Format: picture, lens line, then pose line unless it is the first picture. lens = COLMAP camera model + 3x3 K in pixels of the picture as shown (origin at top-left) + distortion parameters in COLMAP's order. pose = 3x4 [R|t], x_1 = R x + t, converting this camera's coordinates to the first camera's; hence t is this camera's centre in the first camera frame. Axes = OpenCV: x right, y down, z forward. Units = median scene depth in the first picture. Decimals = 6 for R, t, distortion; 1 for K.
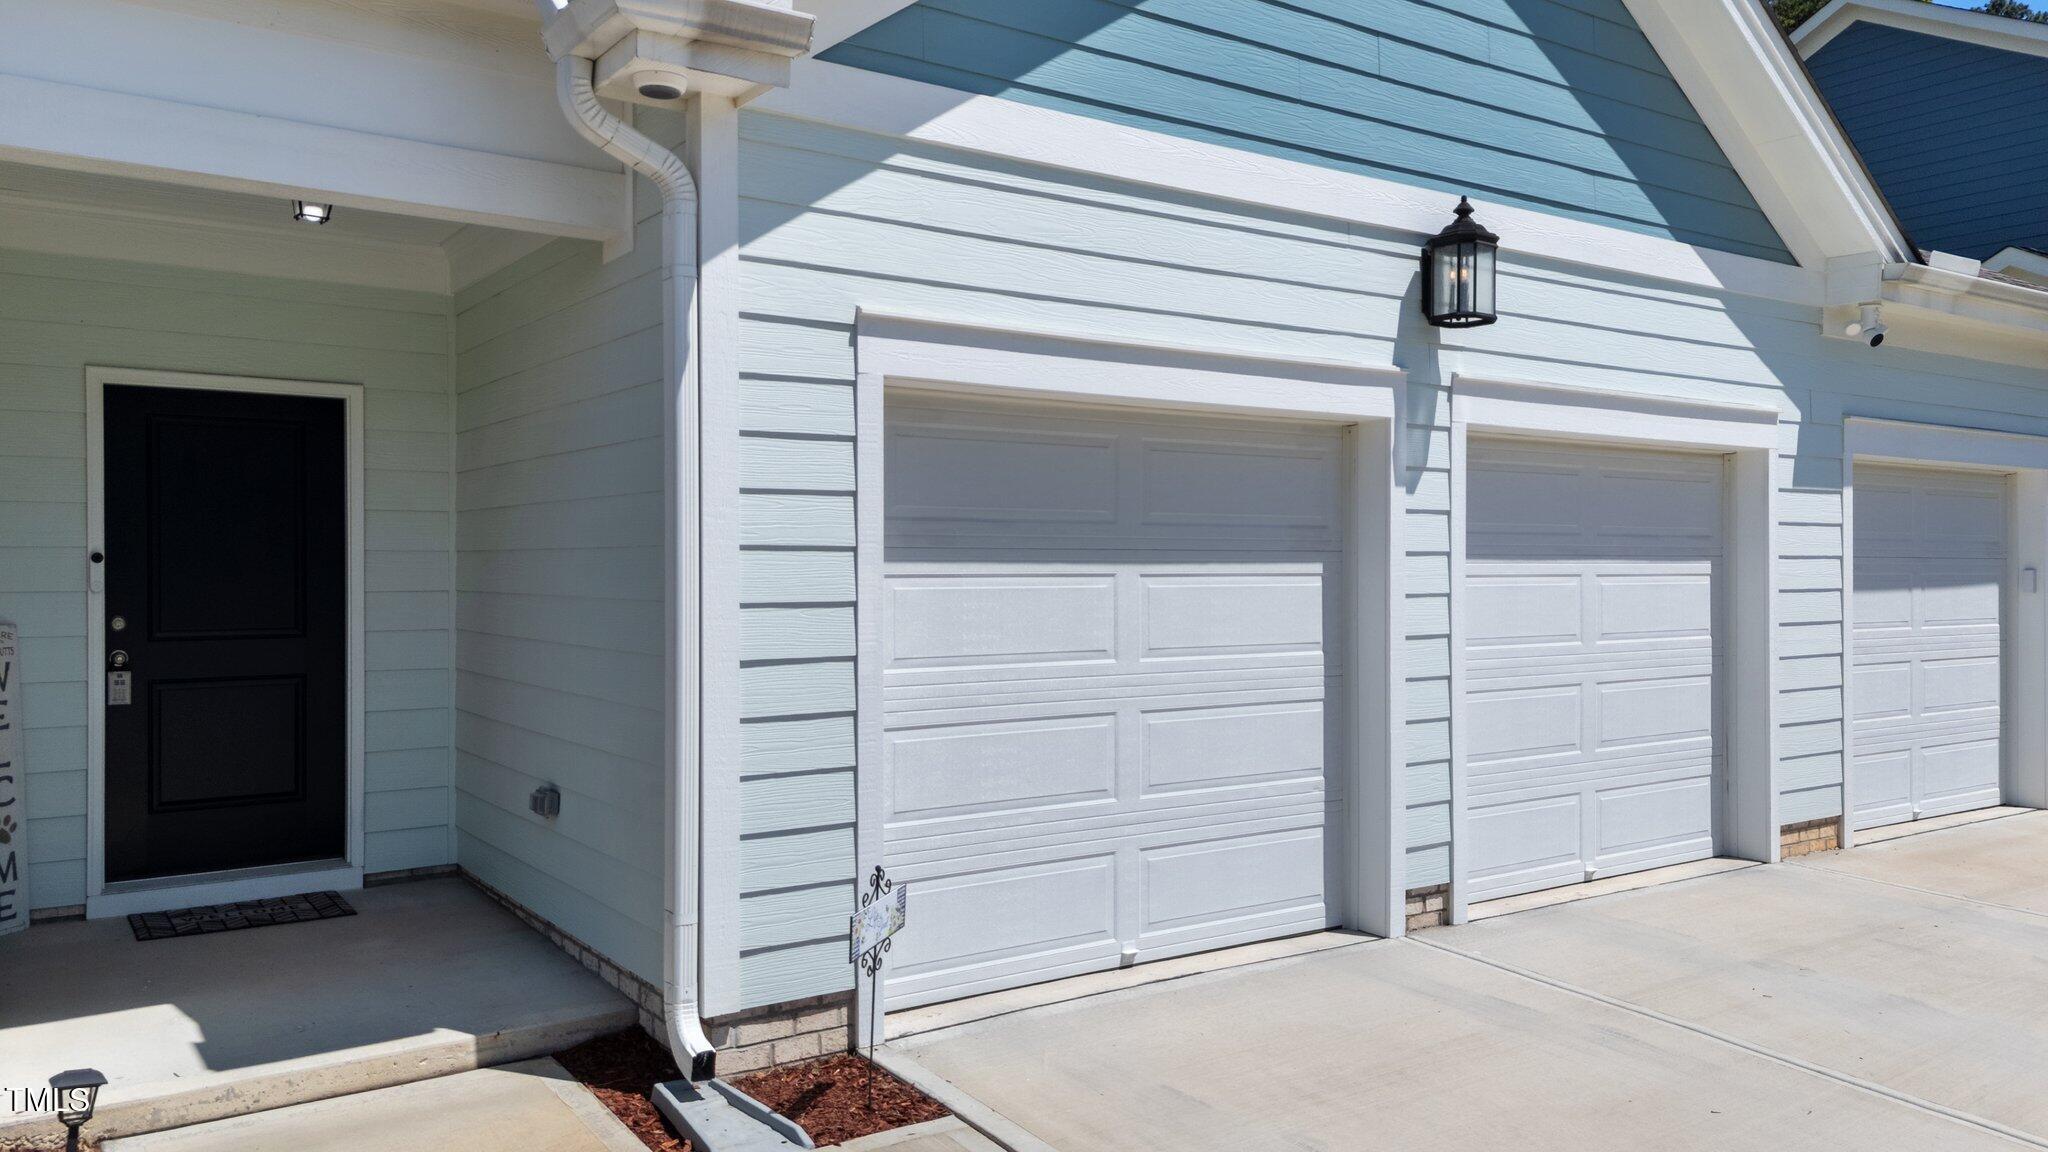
lens RADIAL K [[1515.6, 0, 1032.0], [0, 1515.6, 565.7], [0, 0, 1]] dist [0.088020, -0.088926]
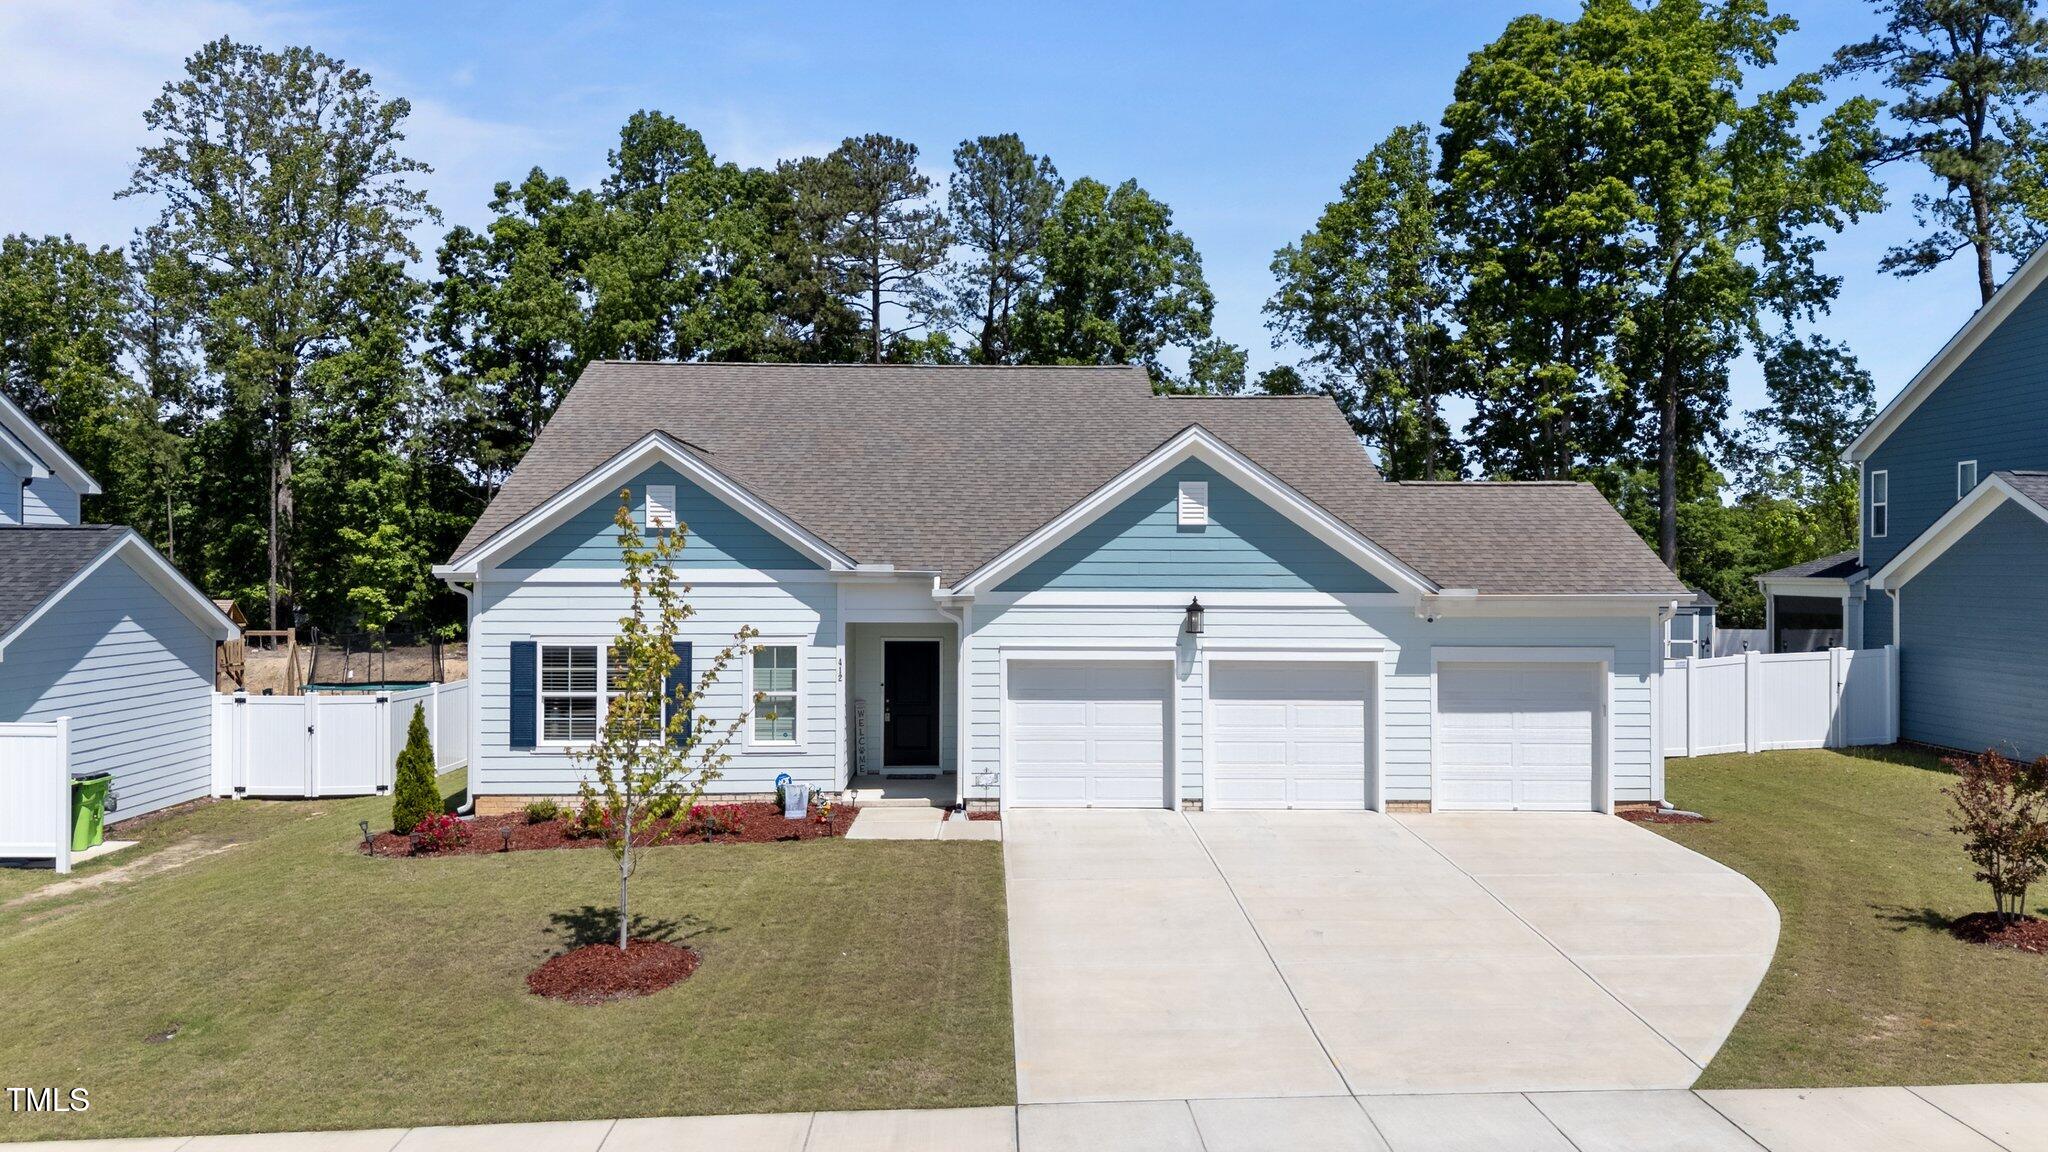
lens RADIAL K [[1515.6, 0, 1032.0], [0, 1515.6, 565.7], [0, 0, 1]] dist [0.088020, -0.088926]
pose [[0.837273, 0.002500, -0.546780, 1.812450], [-0.005685, 0.999975, -0.004133, -0.289700], [0.546756, 0.006569, 0.837266, -2.021158]]
